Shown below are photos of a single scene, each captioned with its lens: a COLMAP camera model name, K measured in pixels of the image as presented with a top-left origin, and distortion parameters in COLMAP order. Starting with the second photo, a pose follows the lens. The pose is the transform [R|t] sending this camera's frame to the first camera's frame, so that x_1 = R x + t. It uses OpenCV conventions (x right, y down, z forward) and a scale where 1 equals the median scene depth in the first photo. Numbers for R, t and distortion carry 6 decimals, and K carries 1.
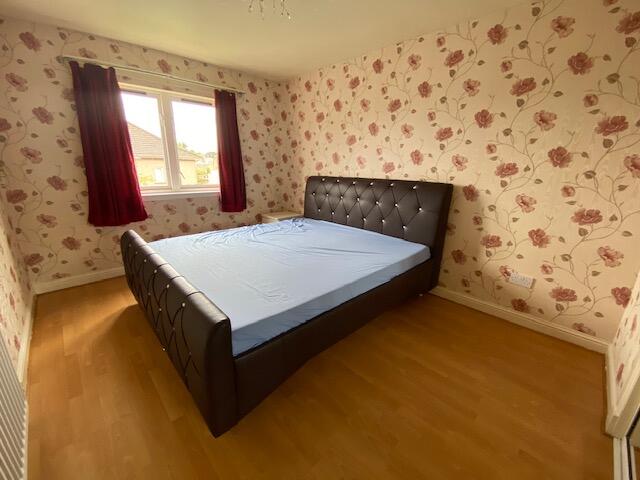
lens RADIAL K [[264.2, 0, 319.3], [0, 264.2, 239.1], [0, 0, 1]] dist [0.002760, -0.000293]
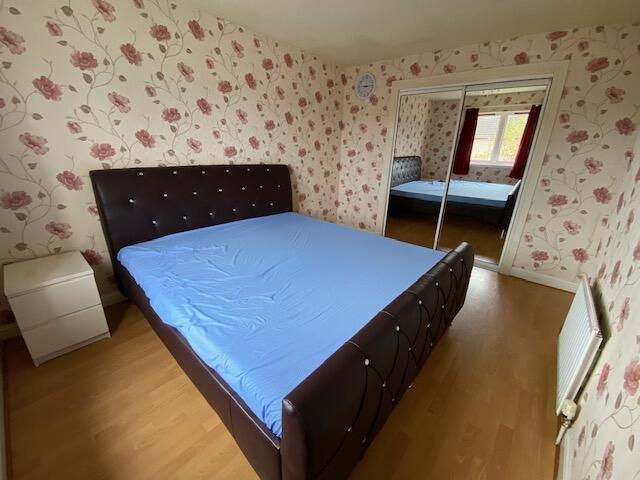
lens RADIAL K [[264.2, 0, 319.3], [0, 264.2, 243.7], [0, 0, 1]] dist [0.002760, -0.000293]
pose [[-0.073426, -0.345946, 0.935377, -0.949242], [0.261053, 0.898540, 0.352814, -0.272369], [-0.962528, 0.270088, 0.024334, 0.905026]]
